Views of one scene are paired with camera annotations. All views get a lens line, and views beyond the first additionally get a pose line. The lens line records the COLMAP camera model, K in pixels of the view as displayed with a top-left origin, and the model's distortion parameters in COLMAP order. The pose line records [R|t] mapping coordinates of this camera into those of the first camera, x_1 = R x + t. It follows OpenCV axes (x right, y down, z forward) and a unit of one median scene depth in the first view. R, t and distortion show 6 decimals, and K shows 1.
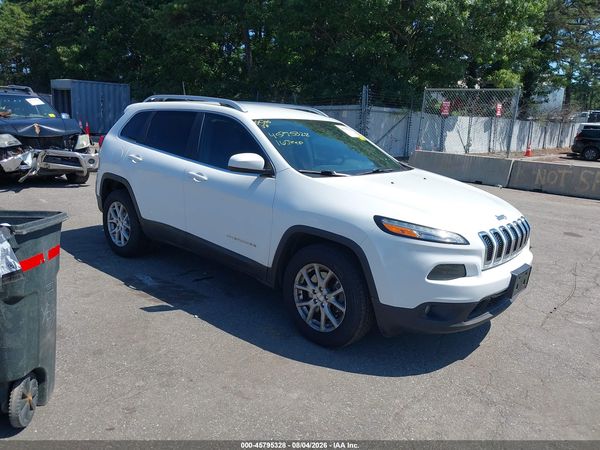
lens RADIAL K [[475.0, 0, 302.1], [0, 475.0, 222.9], [0, 0, 1]] dist [0.006855, -0.011661]
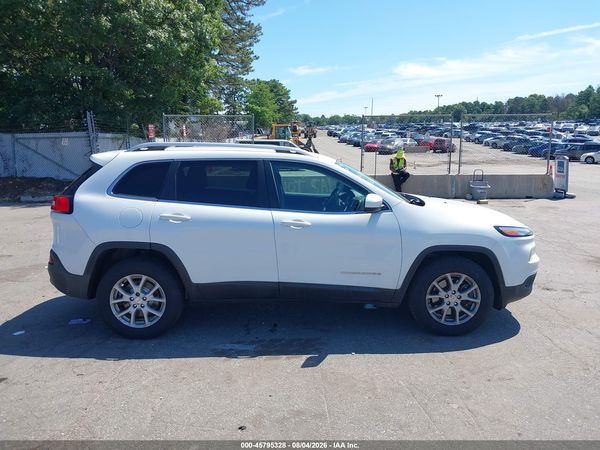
lens RADIAL K [[475.0, 0, 302.4], [0, 475.0, 220.9], [0, 0, 1]] dist [0.006855, -0.011661]
pose [[0.742450, -0.161649, 0.650106, -0.974525], [0.187100, 0.981868, 0.030467, -0.148493], [-0.643243, 0.099015, 0.759232, 0.256186]]
